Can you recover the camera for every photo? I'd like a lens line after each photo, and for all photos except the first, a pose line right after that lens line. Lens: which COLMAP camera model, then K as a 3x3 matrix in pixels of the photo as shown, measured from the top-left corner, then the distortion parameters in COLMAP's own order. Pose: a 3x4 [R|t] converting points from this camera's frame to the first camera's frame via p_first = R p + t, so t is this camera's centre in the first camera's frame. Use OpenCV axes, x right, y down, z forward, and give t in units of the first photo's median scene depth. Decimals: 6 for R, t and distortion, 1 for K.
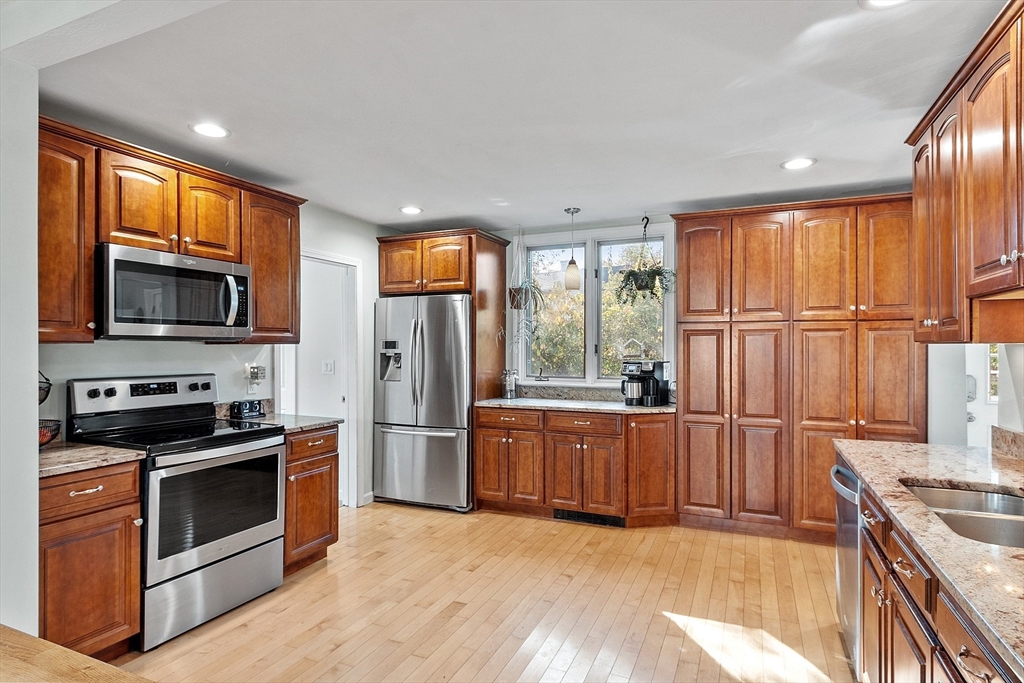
lens RADIAL K [[554.8, 0, 501.1], [0, 554.8, 346.3], [0, 0, 1]] dist [-0.000132, -0.001762]
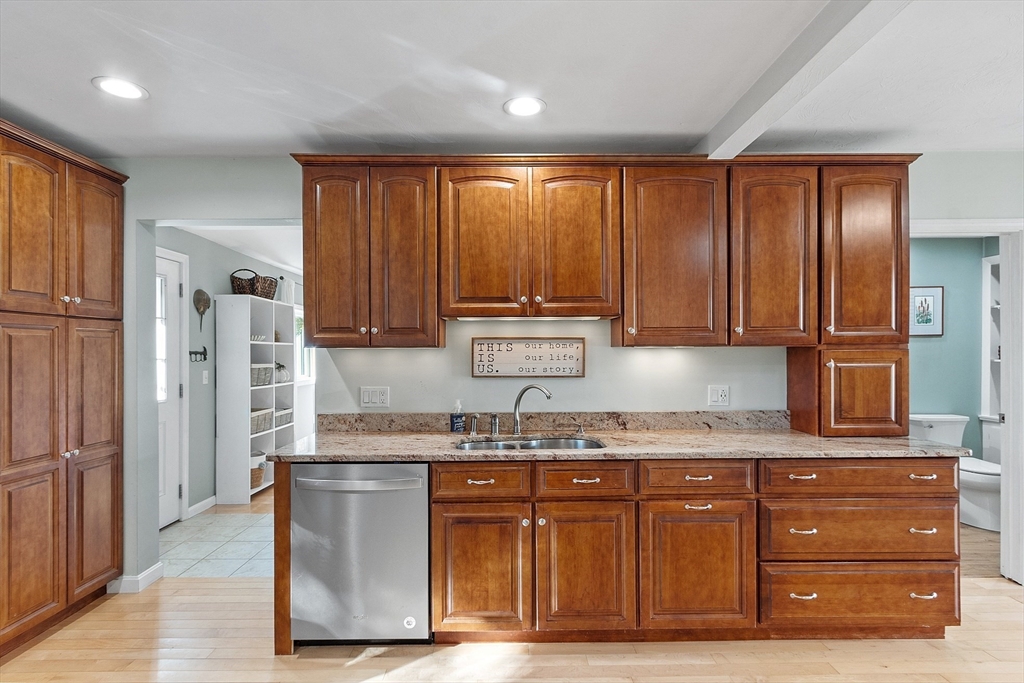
lens RADIAL K [[507.8, 0, 510.4], [0, 507.8, 353.4], [0, 0, 1]] dist [-0.001686, -0.000287]
pose [[-0.419139, -0.000997, 0.907922, -0.210693], [0.005794, 0.999976, 0.003773, 0.003331], [-0.907904, 0.006842, -0.419123, 0.713798]]
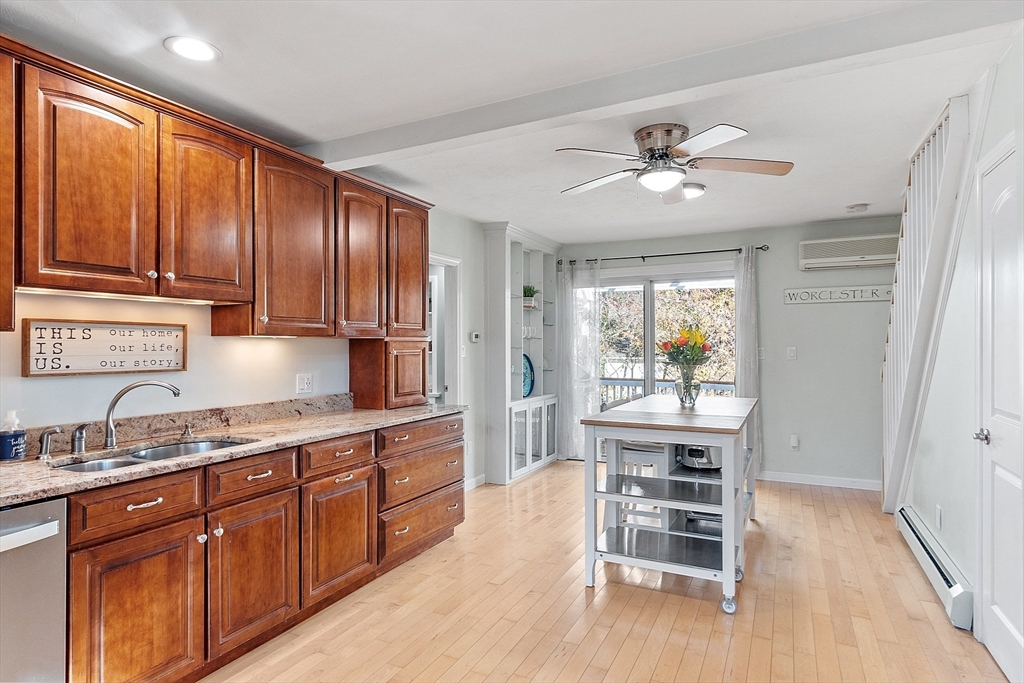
lens RADIAL K [[554.8, 0, 501.1], [0, 554.8, 346.3], [0, 0, 1]] dist [-0.000132, -0.001762]
pose [[-0.998717, 0.006114, 0.050272, -0.009949], [0.006155, 0.999981, 0.000672, 0.013015], [-0.050266, 0.000980, -0.998735, 0.981398]]
